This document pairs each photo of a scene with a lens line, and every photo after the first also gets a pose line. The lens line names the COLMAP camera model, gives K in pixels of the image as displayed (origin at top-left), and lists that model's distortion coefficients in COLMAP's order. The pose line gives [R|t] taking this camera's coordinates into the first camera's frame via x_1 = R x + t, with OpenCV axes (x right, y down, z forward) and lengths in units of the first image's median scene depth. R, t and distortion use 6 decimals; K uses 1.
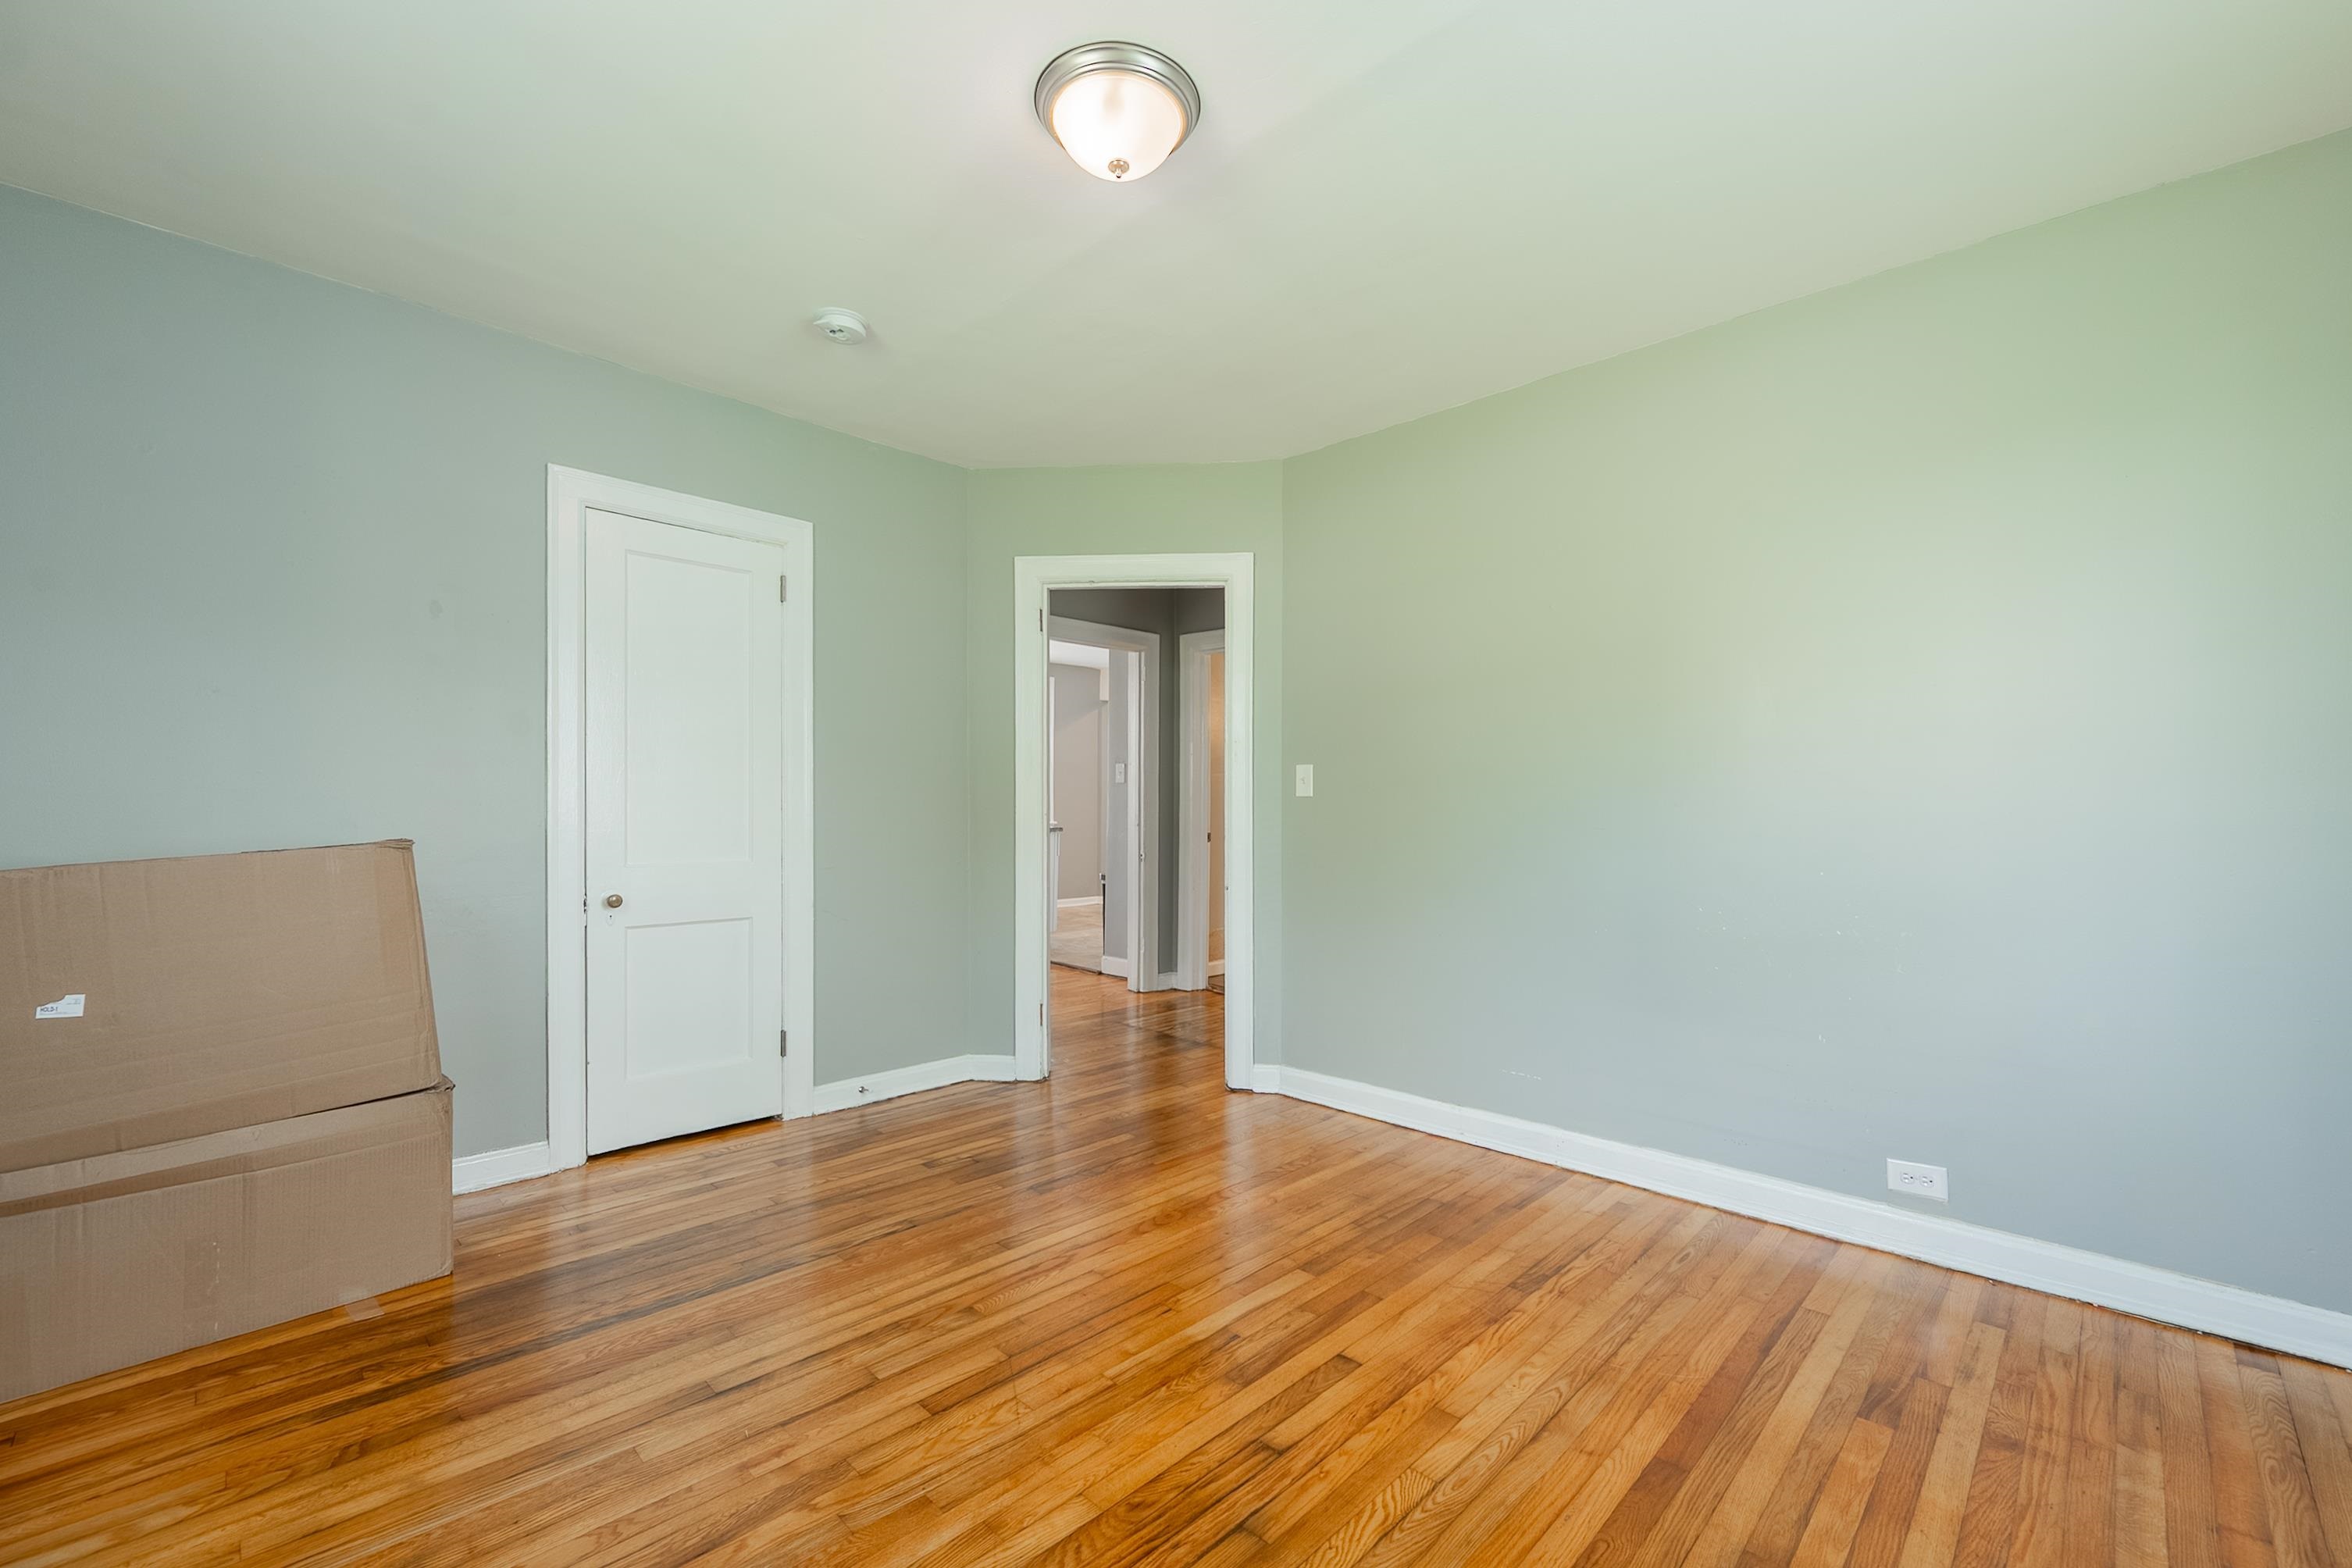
lens RADIAL K [[956.8, 0, 1176.6], [0, 956.8, 811.8], [0, 0, 1]] dist [-0.000150, -0.000027]
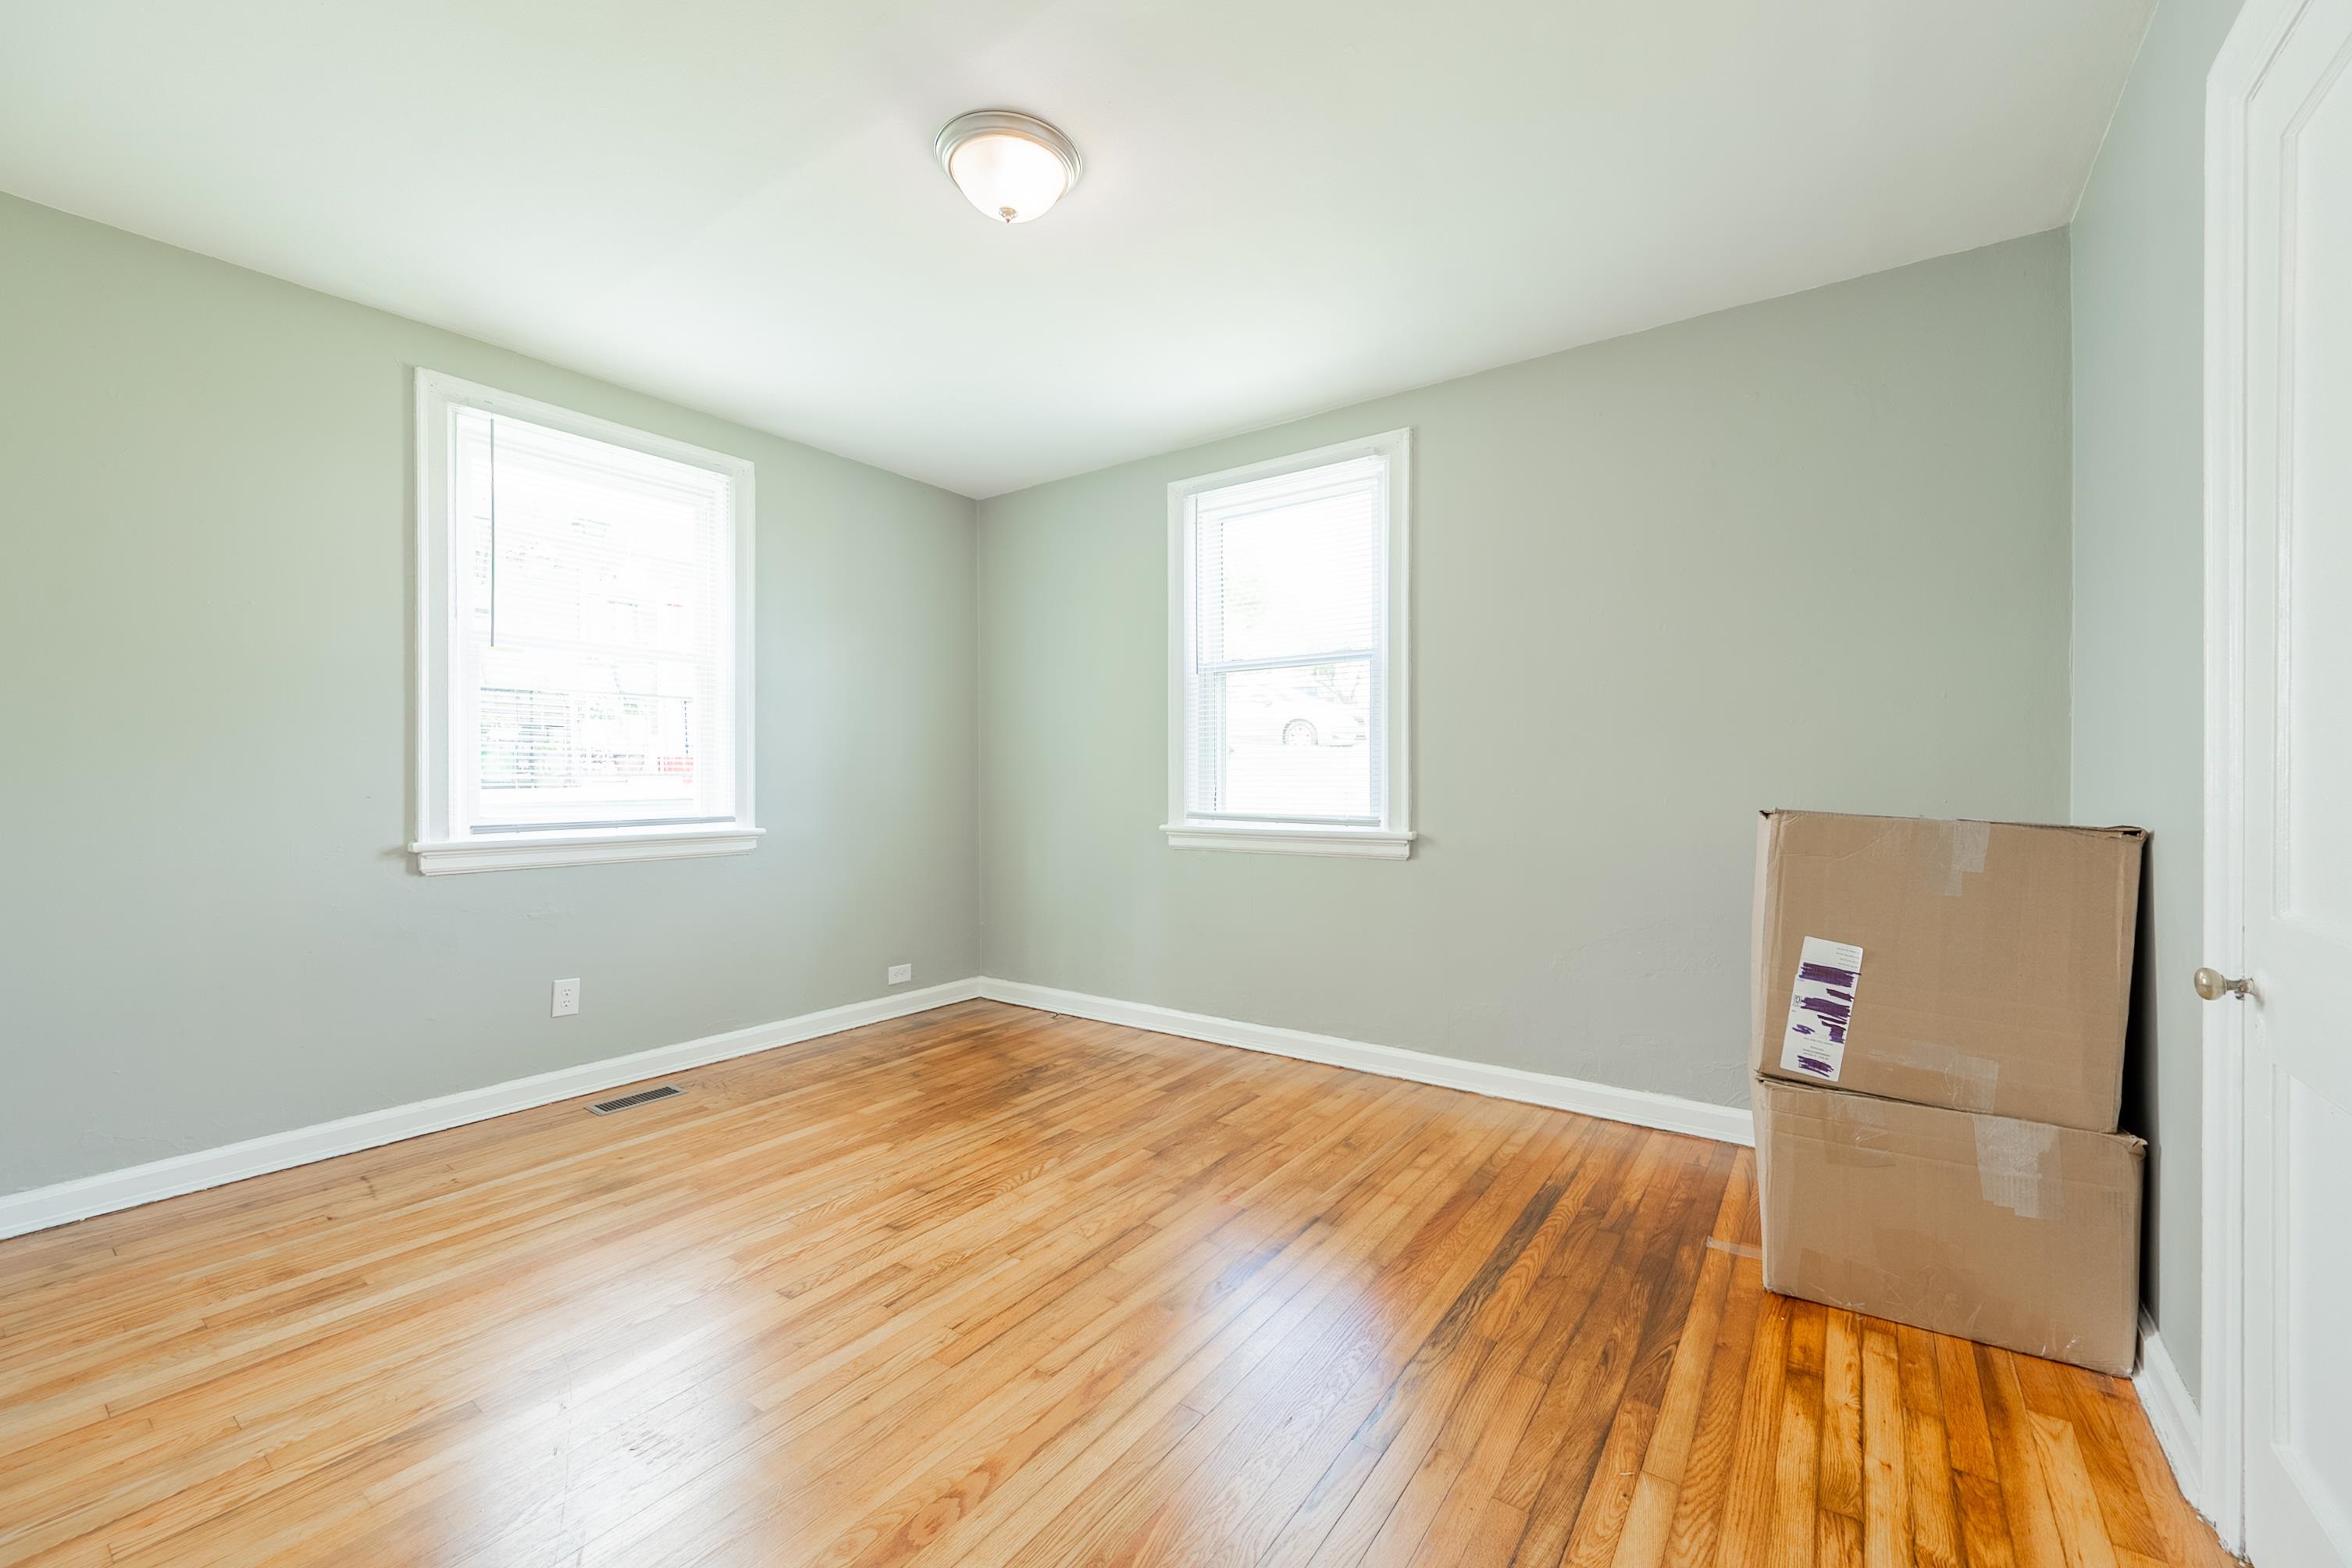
lens RADIAL K [[937.6, 0, 1176.0], [0, 937.6, 784.0], [0, 0, 1]] dist [-0.000319, 0.000181]
pose [[-0.987579, -0.002000, -0.157108, -0.077074], [-0.003203, 0.999967, 0.007404, 0.002037], [0.157088, 0.007815, -0.987554, 1.972156]]
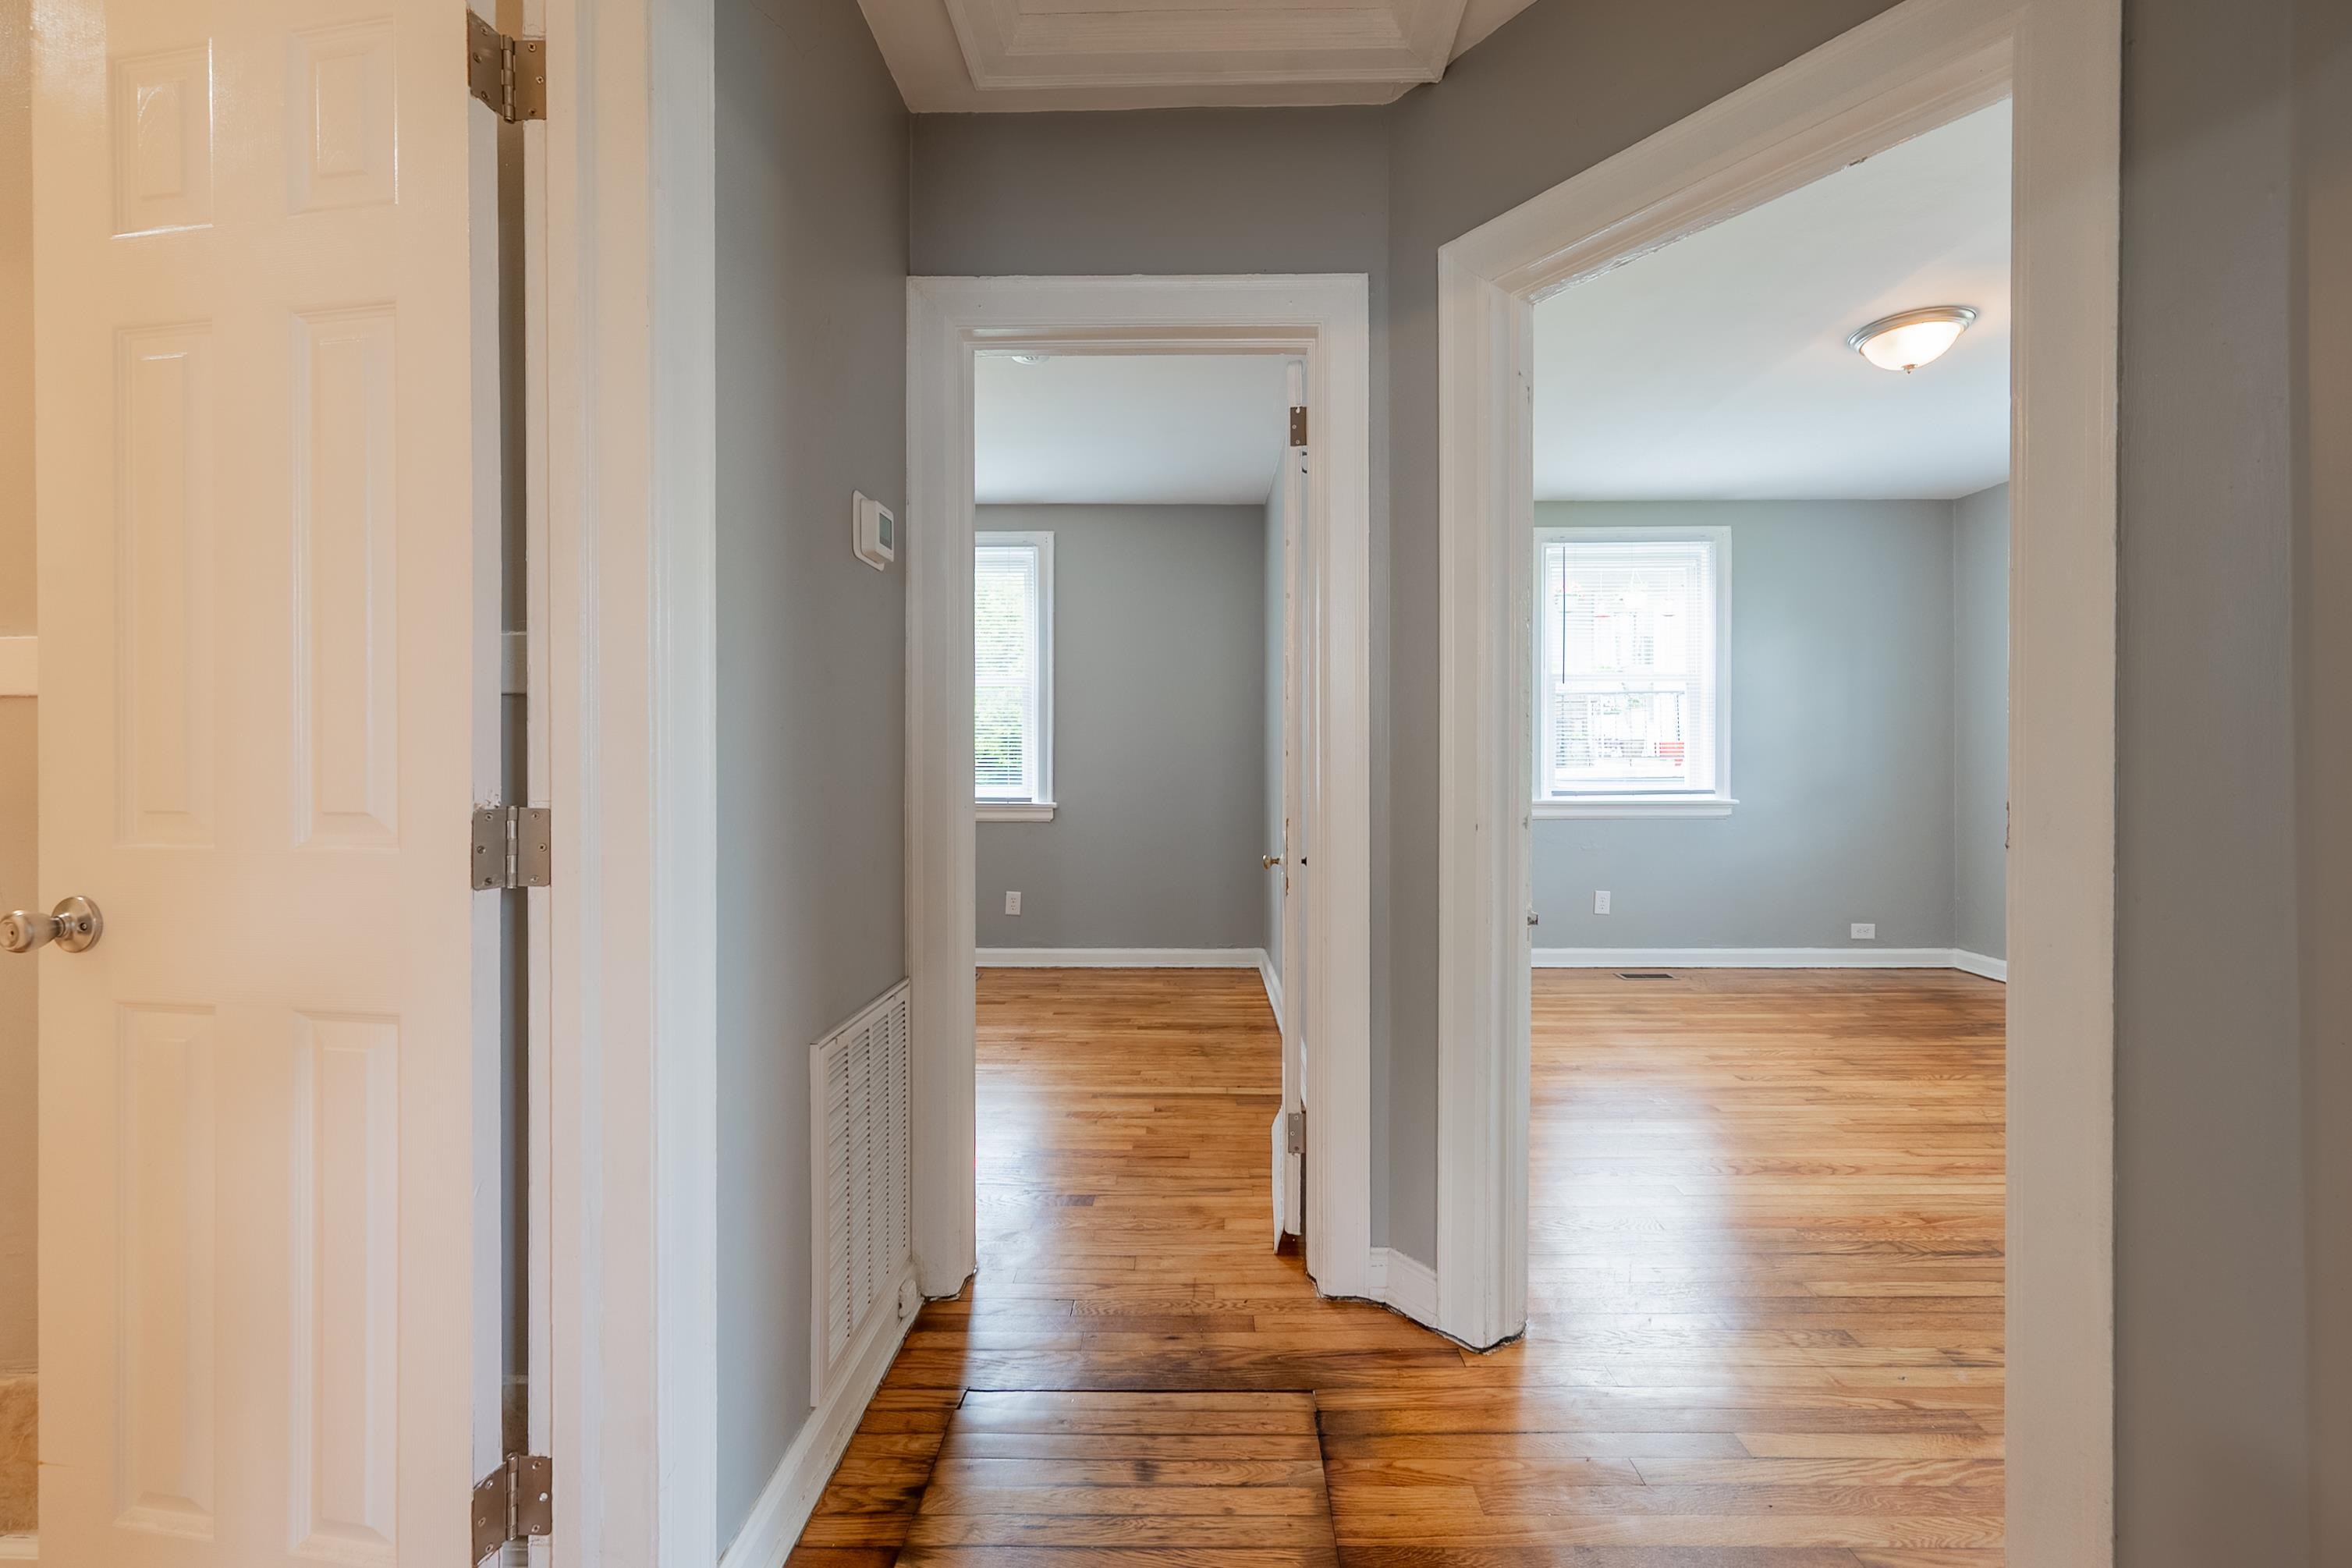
lens RADIAL K [[944.3, 0, 1193.1], [0, 944.3, 767.8], [0, 0, 1]] dist [0.000006, 0.000033]
pose [[-0.699251, -0.006969, 0.714842, -0.328607], [0.003198, 0.999912, 0.012876, -0.013931], [-0.714869, 0.011290, -0.699167, 2.745918]]
